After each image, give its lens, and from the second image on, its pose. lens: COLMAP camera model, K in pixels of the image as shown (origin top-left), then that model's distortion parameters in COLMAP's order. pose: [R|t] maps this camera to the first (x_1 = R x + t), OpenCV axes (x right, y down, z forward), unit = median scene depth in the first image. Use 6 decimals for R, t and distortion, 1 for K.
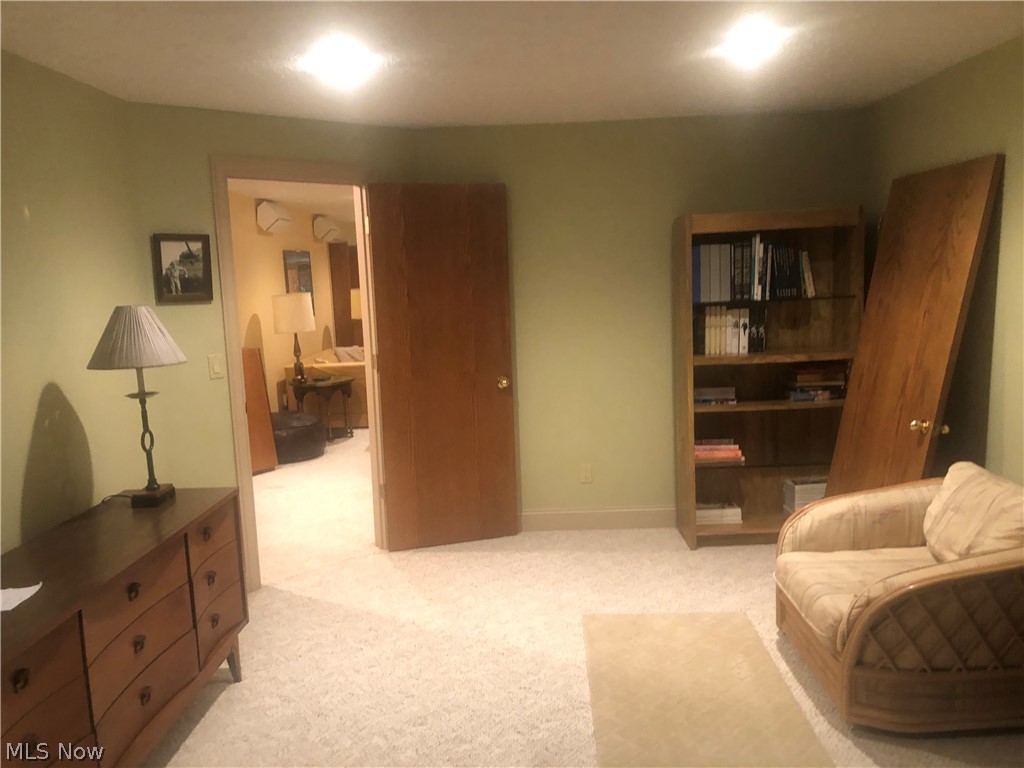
lens RADIAL K [[843.2, 0, 516.3], [0, 843.2, 387.8], [0, 0, 1]] dist [0.003344, 0.002415]
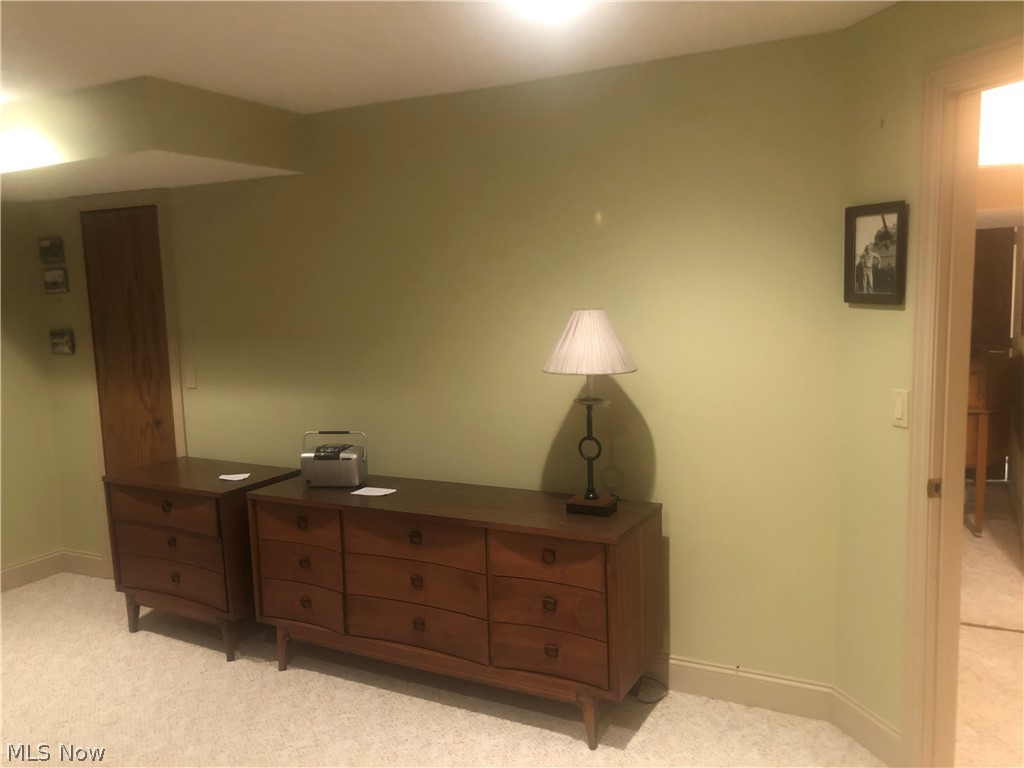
lens RADIAL K [[843.2, 0, 512.4], [0, 843.2, 382.2], [0, 0, 1]] dist [0.003344, 0.002415]
pose [[-0.456339, 0.152962, -0.876560, 0.349131], [-0.066744, 0.976454, 0.205141, -0.162722], [0.887299, 0.152119, -0.435384, 1.061392]]
